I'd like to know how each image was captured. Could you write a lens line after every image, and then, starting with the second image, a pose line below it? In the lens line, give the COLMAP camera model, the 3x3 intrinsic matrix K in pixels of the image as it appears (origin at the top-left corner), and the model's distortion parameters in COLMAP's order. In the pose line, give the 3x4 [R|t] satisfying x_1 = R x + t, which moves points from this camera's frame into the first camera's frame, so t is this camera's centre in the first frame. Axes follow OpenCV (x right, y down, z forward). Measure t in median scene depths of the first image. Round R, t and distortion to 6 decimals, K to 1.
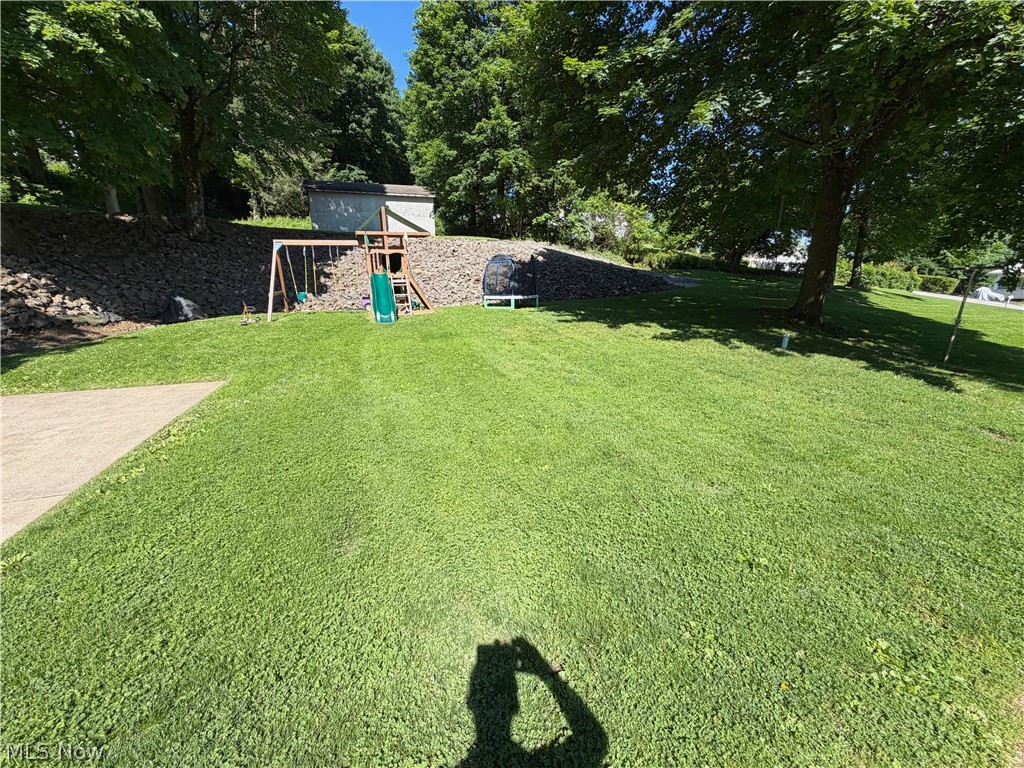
lens RADIAL K [[406.0, 0, 513.0], [0, 406.0, 384.2], [0, 0, 1]] dist [0.006892, 0.000308]
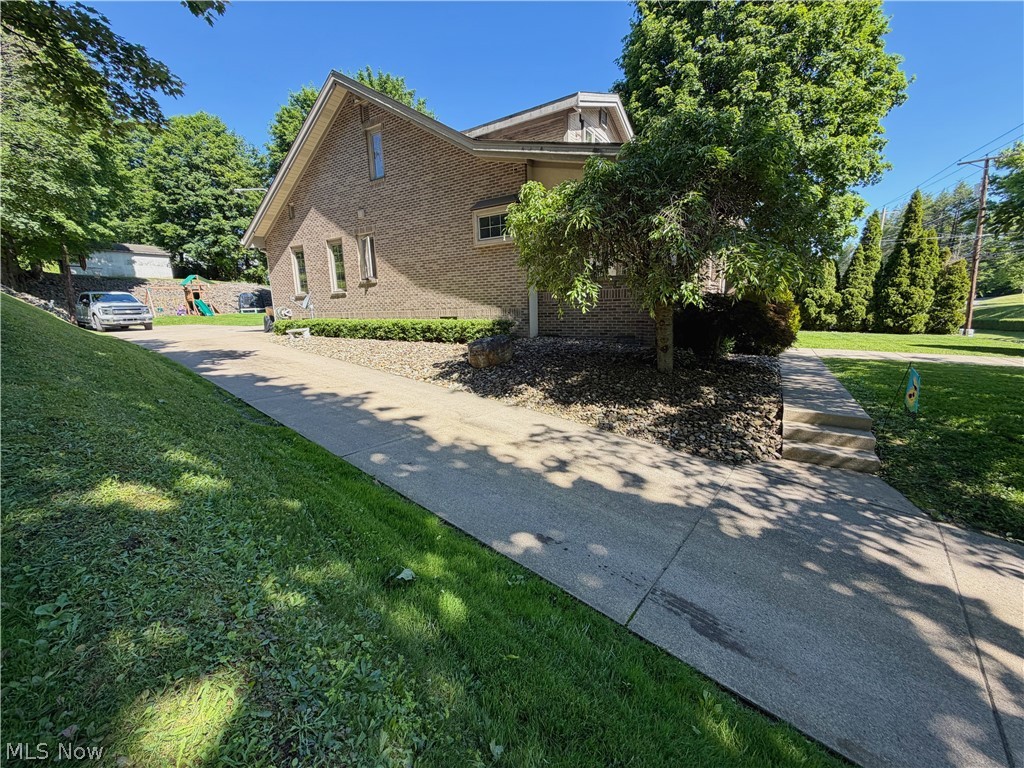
lens RADIAL K [[406.0, 0, 506.9], [0, 406.0, 386.4], [0, 0, 1]] dist [0.006892, 0.000308]
pose [[0.776663, -0.135427, 0.615186, -0.261147], [0.178315, 0.983937, -0.008516, 0.357820], [-0.604150, 0.116311, 0.788336, -1.200429]]
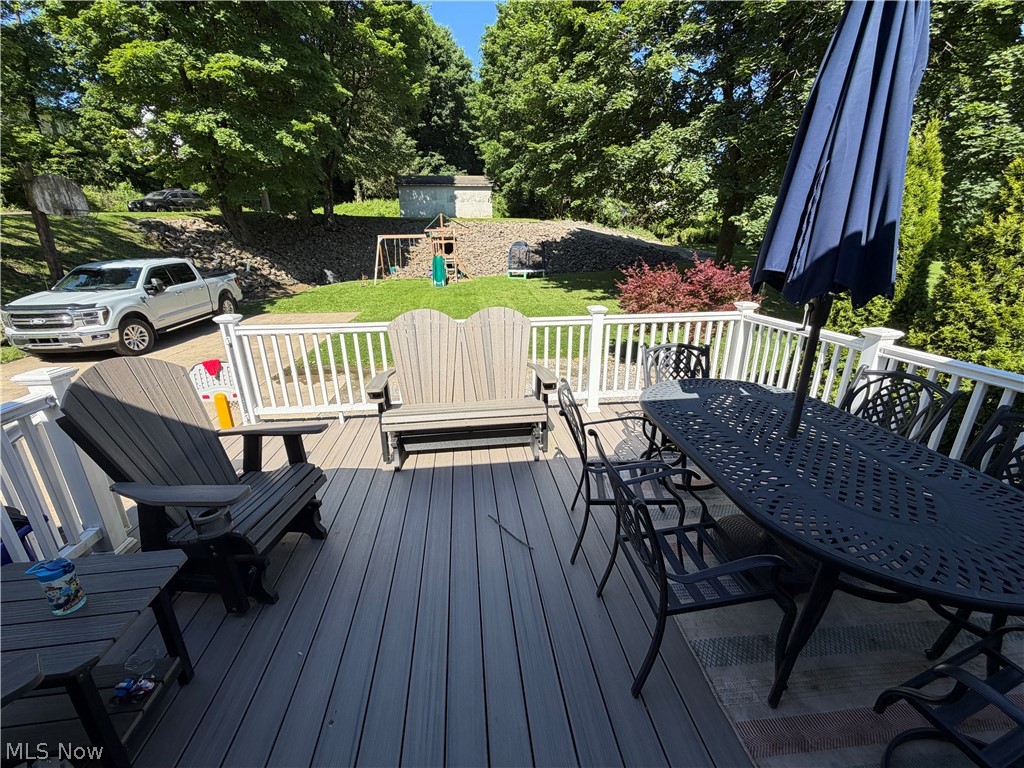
lens RADIAL K [[406.0, 0, 512.3], [0, 406.0, 383.6], [0, 0, 1]] dist [0.006892, 0.000308]
pose [[0.981972, 0.059625, -0.179376, 0.149754], [-0.045955, 0.995781, 0.079427, 0.048612], [0.183355, -0.069752, 0.980569, -0.299483]]
